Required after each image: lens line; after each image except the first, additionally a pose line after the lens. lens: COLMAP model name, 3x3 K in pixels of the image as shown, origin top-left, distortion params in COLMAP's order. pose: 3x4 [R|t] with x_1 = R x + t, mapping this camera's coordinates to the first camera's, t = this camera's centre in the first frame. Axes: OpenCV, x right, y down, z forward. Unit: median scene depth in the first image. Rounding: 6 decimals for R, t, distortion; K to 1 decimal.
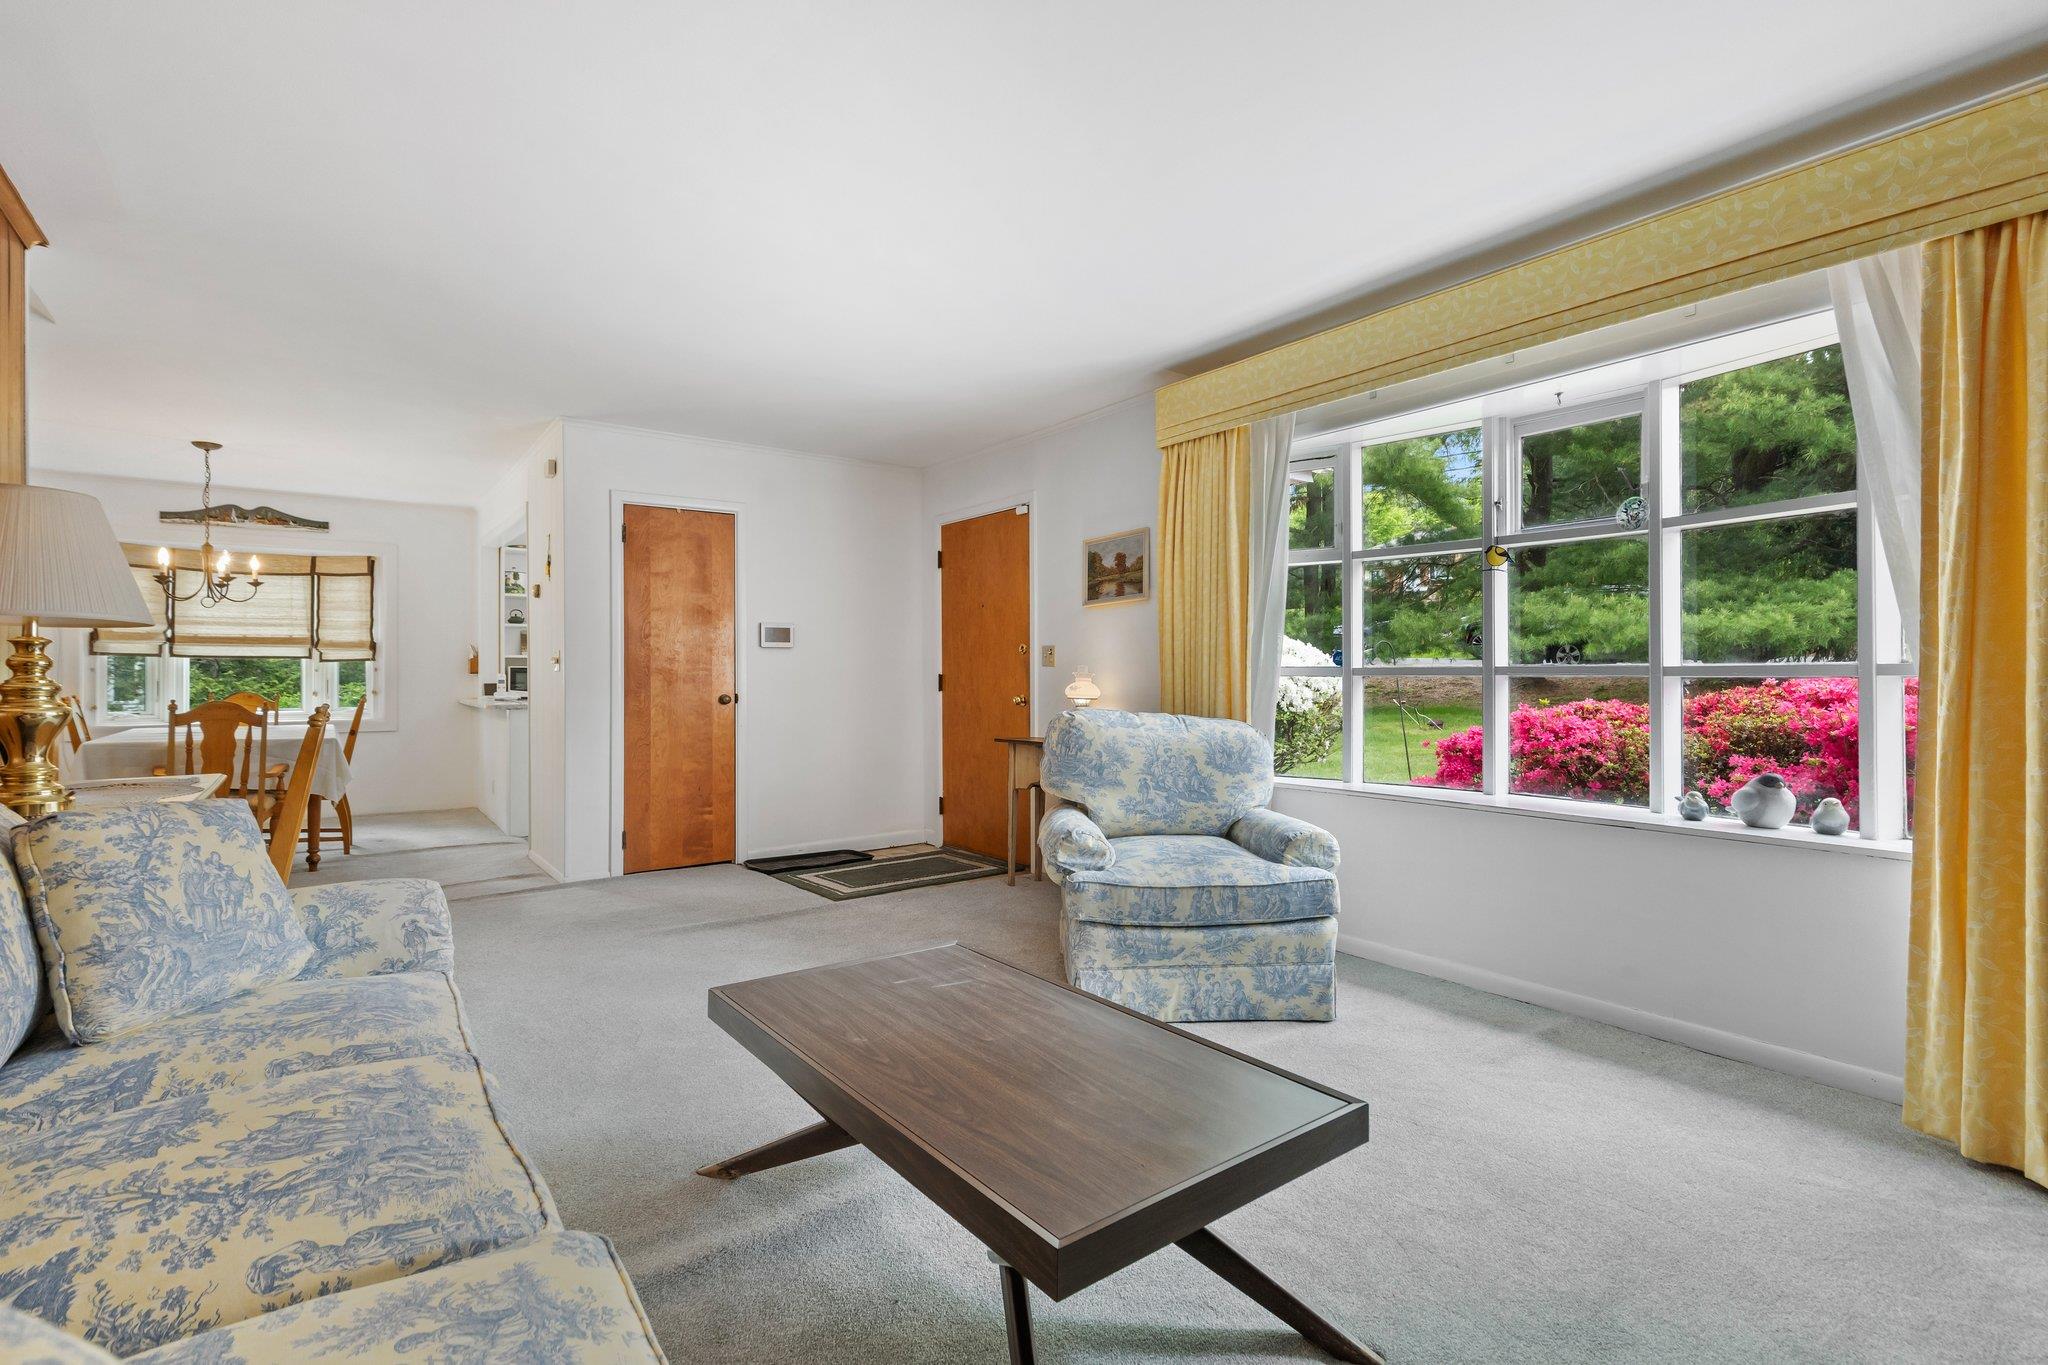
lens RADIAL K [[936.2, 0, 1008.8], [0, 936.2, 674.8], [0, 0, 1]] dist [0.004457, 0.000030]
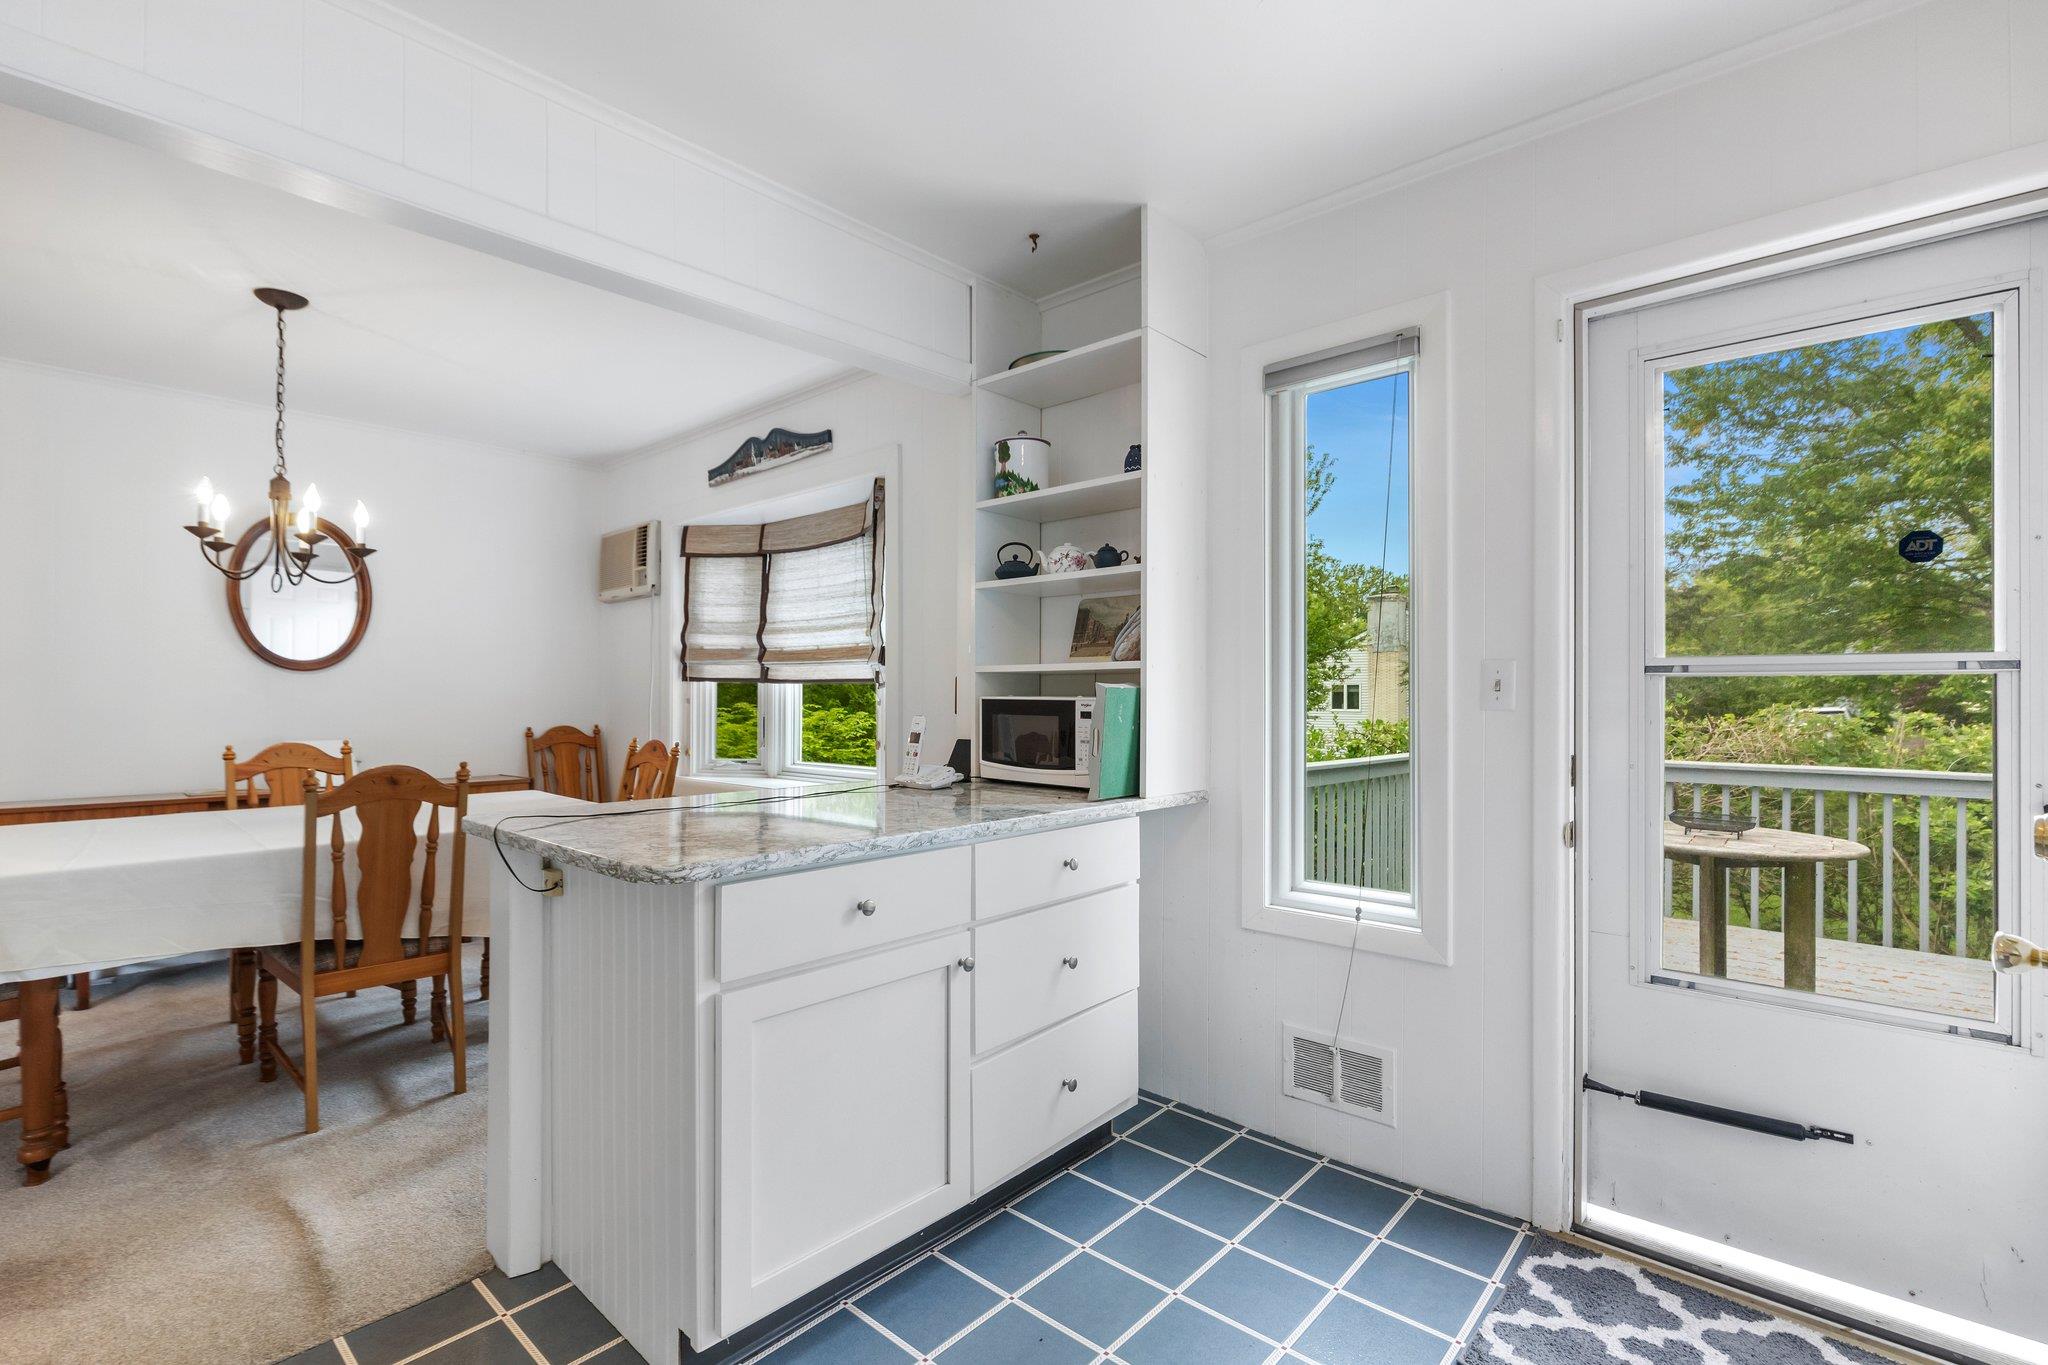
lens RADIAL K [[936.2, 0, 1023.6], [0, 936.2, 678.6], [0, 0, 1]] dist [0.004457, 0.000030]
pose [[0.213561, -0.001983, -0.976928, -0.233859], [0.005074, 0.999987, -0.000921, -0.025784], [0.976917, -0.004761, 0.213568, 1.319539]]
